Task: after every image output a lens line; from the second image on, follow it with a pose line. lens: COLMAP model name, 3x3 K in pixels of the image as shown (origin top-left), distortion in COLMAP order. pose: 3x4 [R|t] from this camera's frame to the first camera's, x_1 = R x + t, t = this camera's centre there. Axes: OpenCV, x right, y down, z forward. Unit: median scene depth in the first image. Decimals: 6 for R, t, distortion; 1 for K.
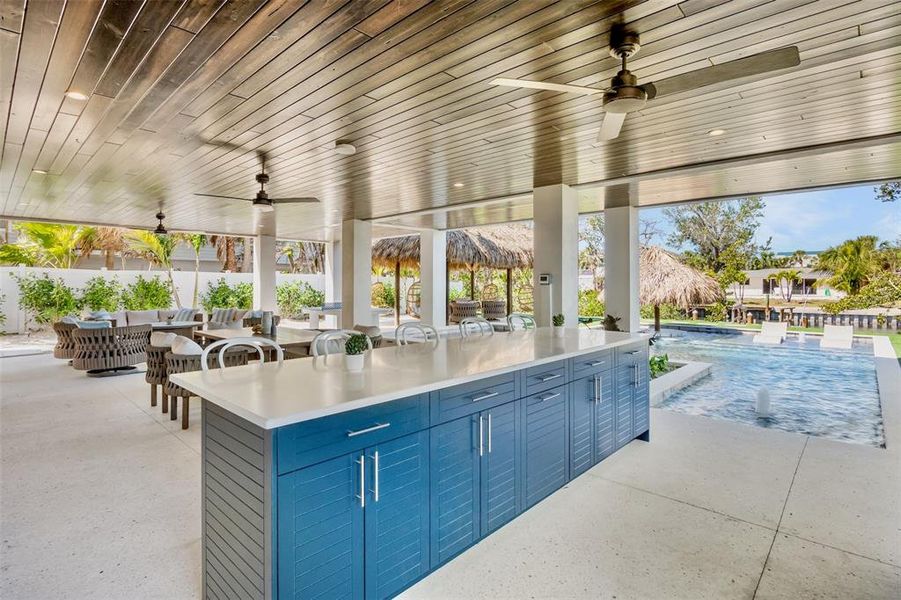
lens RADIAL K [[447.4, 0, 444.0], [0, 447.4, 288.0], [0, 0, 1]] dist [-0.022442, -0.000478]
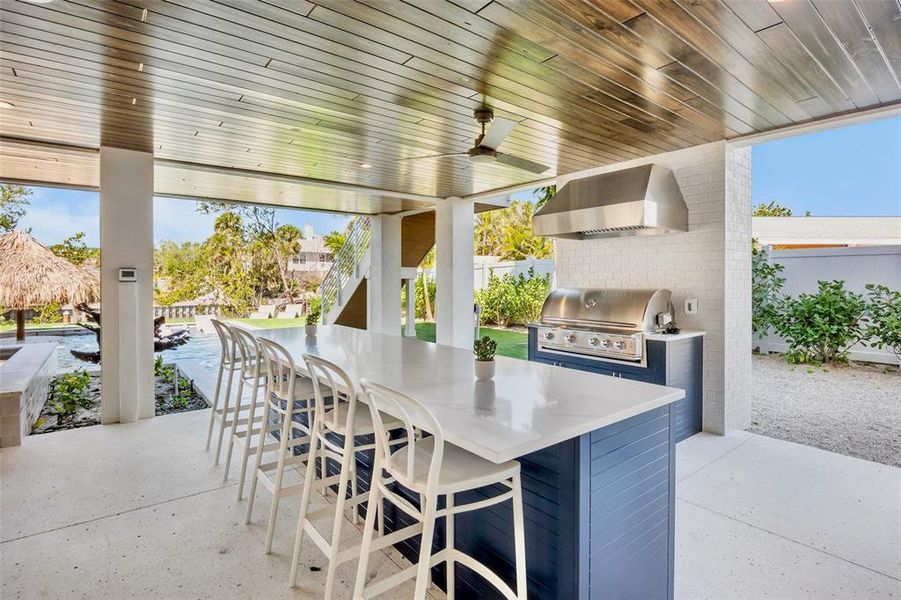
lens RADIAL K [[447.4, 0, 444.0], [0, 447.4, 288.0], [0, 0, 1]] dist [-0.022442, -0.000478]
pose [[0.154313, -0.015943, 0.987893, -0.194986], [0.005317, 0.999869, 0.015306, -0.002635], [-0.988008, 0.002891, 0.154378, 0.167221]]
